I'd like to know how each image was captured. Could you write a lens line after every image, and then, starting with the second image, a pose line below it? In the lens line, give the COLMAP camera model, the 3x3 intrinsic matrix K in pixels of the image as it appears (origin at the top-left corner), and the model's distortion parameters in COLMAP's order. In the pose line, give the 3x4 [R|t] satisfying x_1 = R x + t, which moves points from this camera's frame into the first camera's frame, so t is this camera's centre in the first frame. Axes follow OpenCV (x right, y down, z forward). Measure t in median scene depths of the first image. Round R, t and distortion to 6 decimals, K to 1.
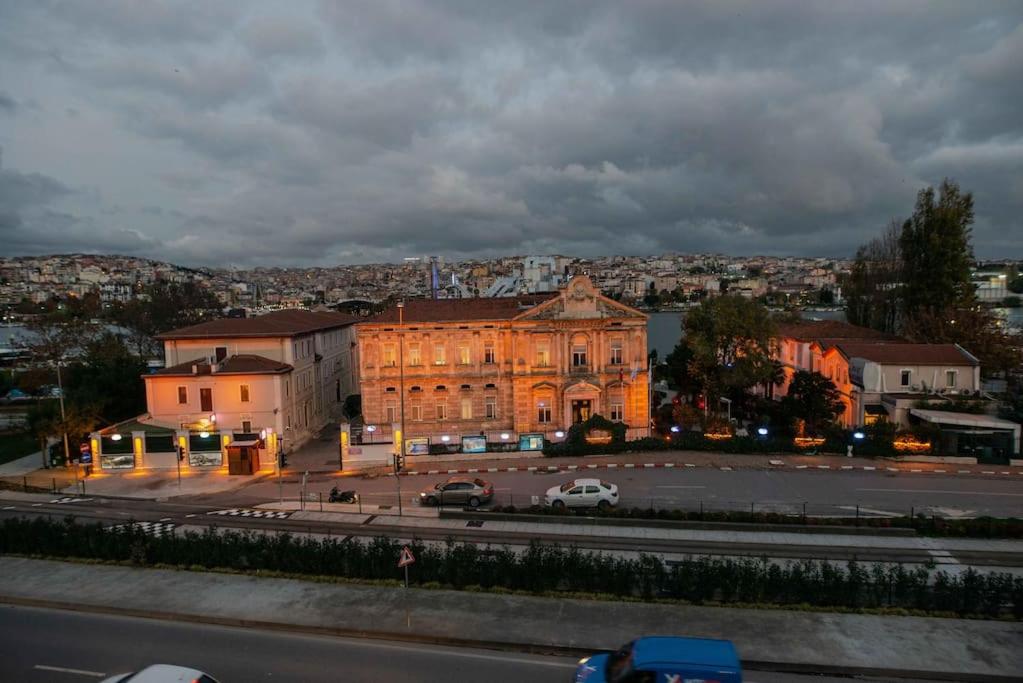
lens RADIAL K [[587.3, 0, 509.0], [0, 587.3, 340.5], [0, 0, 1]] dist [-0.021833, -0.000927]
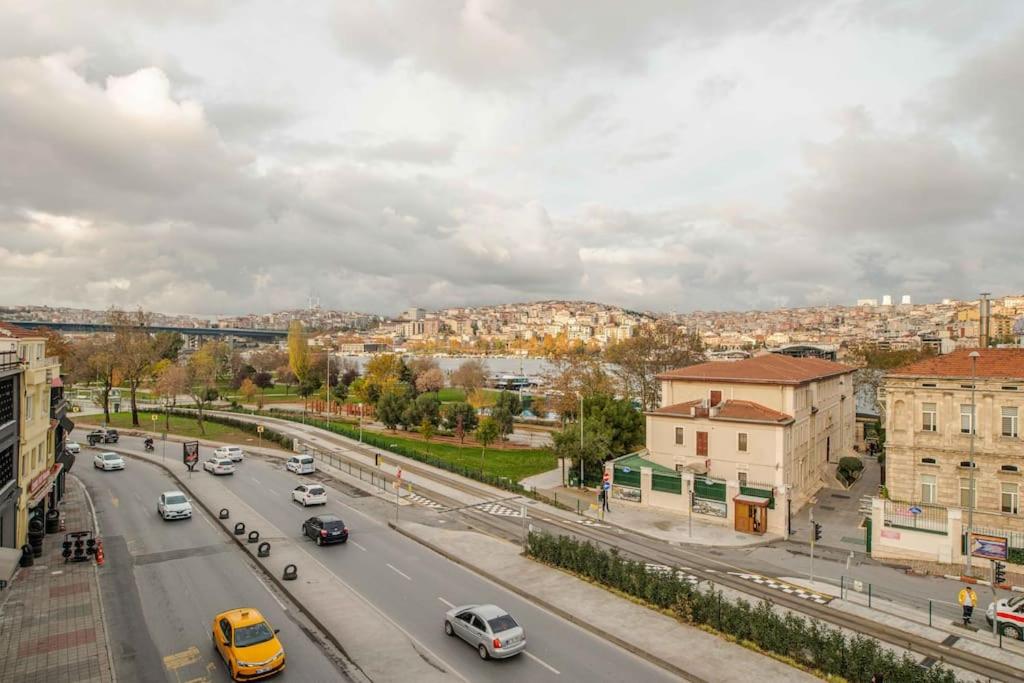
lens RADIAL K [[594.1, 0, 509.5], [0, 594.1, 339.6], [0, 0, 1]] dist [-0.022251, -0.000109]
pose [[0.761464, 0.023049, -0.647797, -0.132742], [-0.072011, 0.996190, -0.049201, 0.000190], [0.644195, 0.084113, 0.760222, 0.026578]]
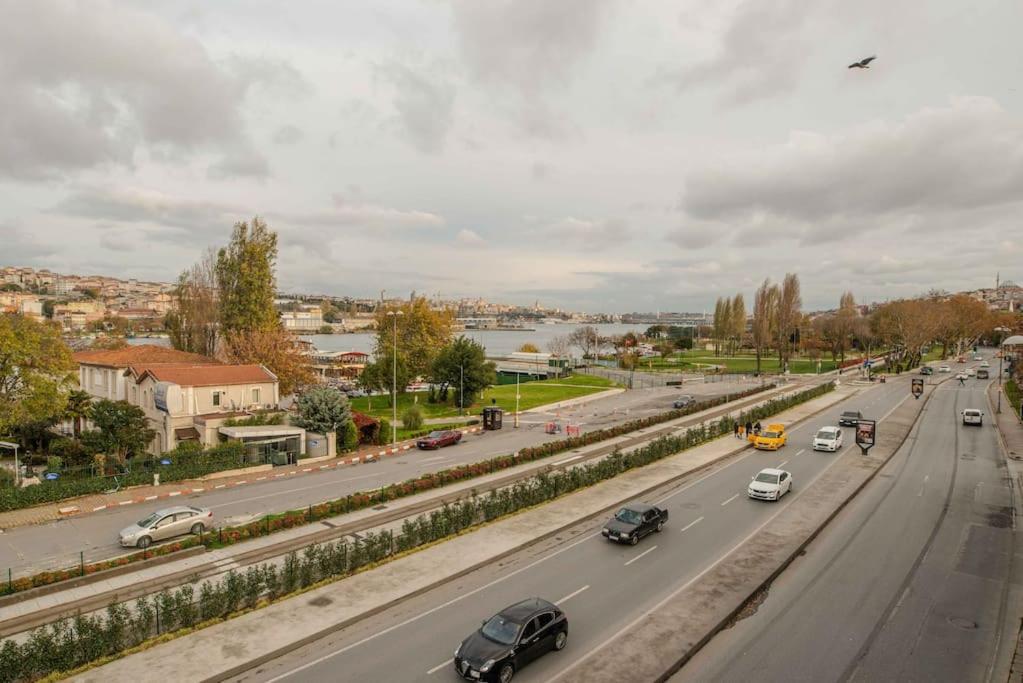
lens RADIAL K [[600.8, 0, 509.0], [0, 600.8, 341.3], [0, 0, 1]] dist [-0.022066, 0.000616]
pose [[0.534735, -0.006099, 0.844998, 0.062897], [0.044601, 0.998784, -0.021016, 0.008529], [-0.843842, 0.048926, 0.534357, -0.015354]]
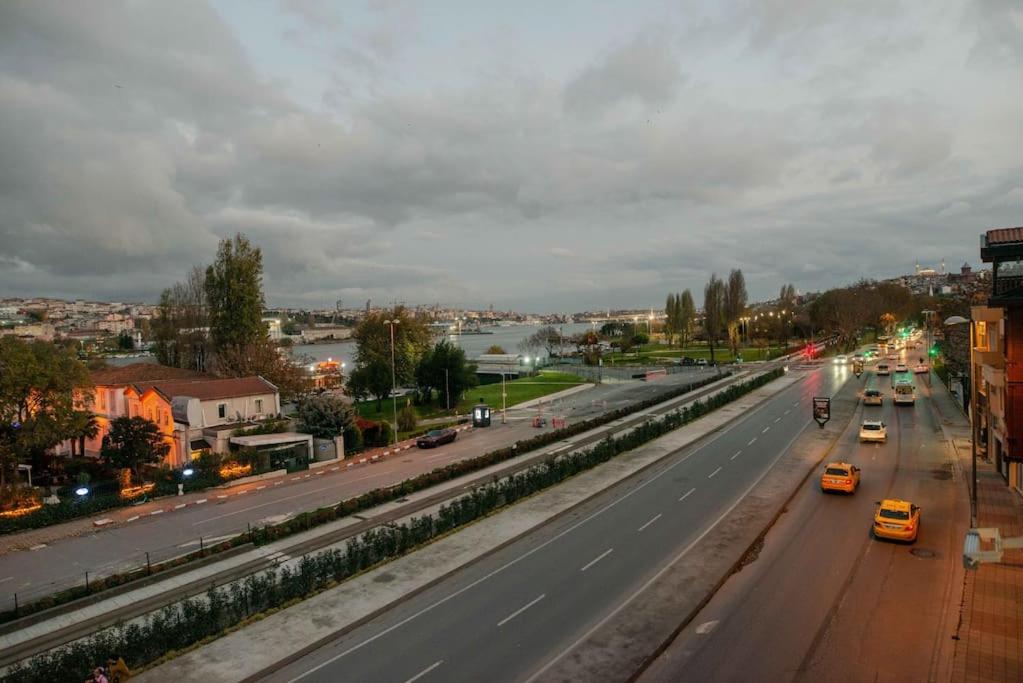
lens RADIAL K [[587.3, 0, 509.0], [0, 587.3, 340.5], [0, 0, 1]] dist [-0.021833, -0.000927]
pose [[0.469690, -0.024108, 0.882502, -0.022835], [0.092699, 0.995448, -0.022143, 0.008059], [-0.877951, 0.092207, 0.469787, 0.010329]]
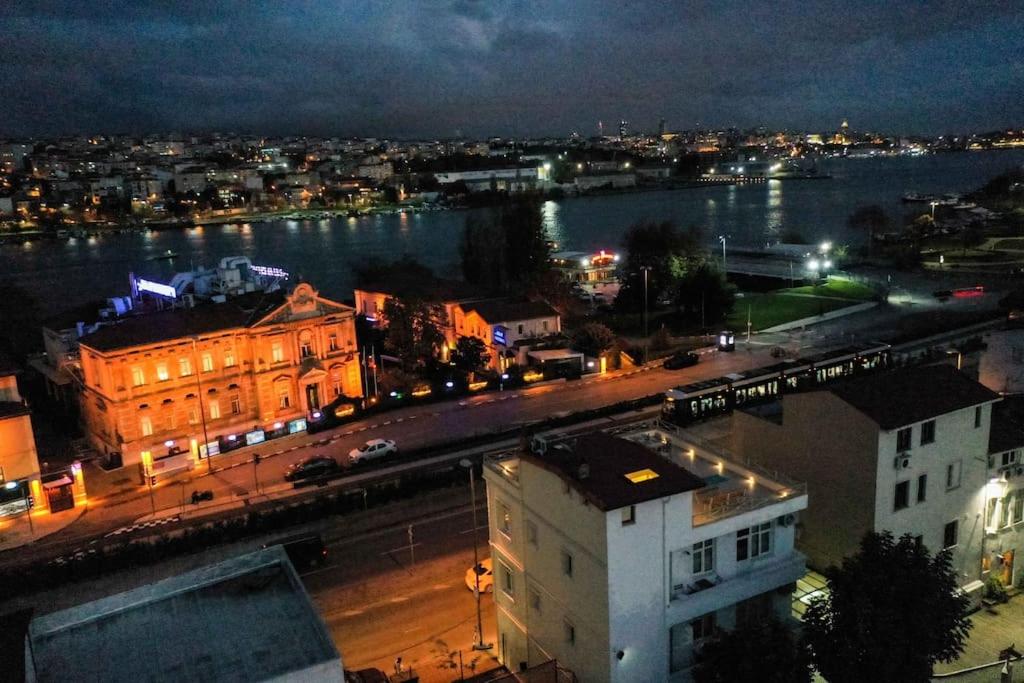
lens RADIAL K [[799.0, 0, 512.0], [0, 799.0, 341.5], [0, 0, 1]] dist [-0.008111, -0.003453]
pose [[0.786435, -0.151119, 0.598902, -0.565577], [0.077141, 0.986048, 0.147510, -0.210987], [-0.612838, -0.069807, 0.787120, -0.595262]]
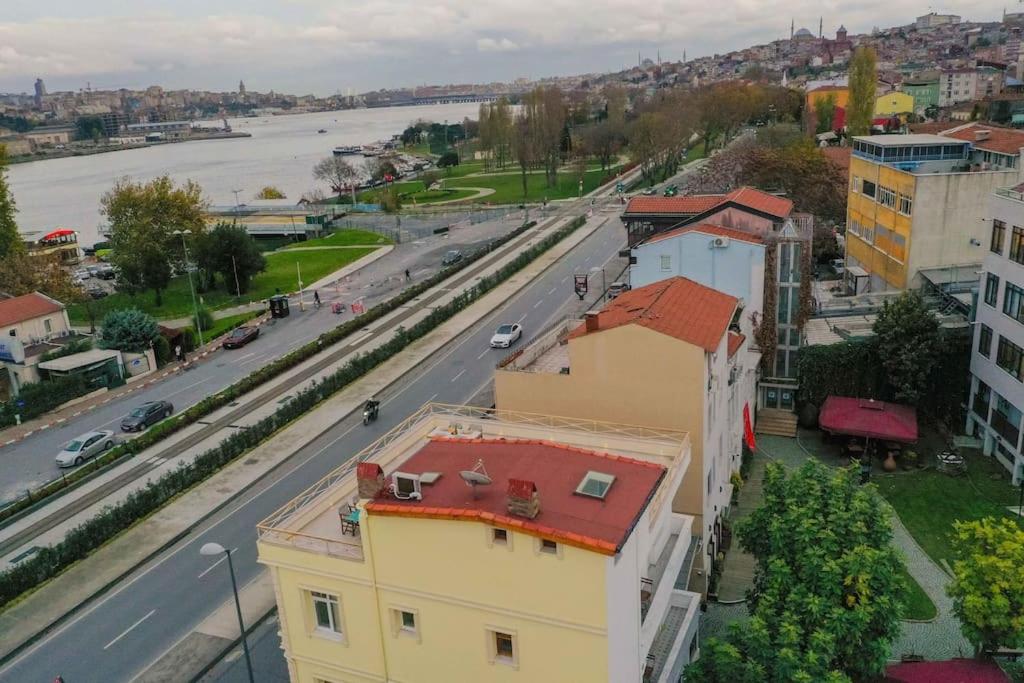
lens RADIAL K [[799.0, 0, 512.0], [0, 799.0, 341.5], [0, 0, 1]] dist [-0.008111, -0.003453]
pose [[0.204343, -0.285274, 0.936409, -0.518971], [0.127774, 0.956183, 0.263416, -0.200358], [-0.970525, 0.065821, 0.231840, -0.234182]]
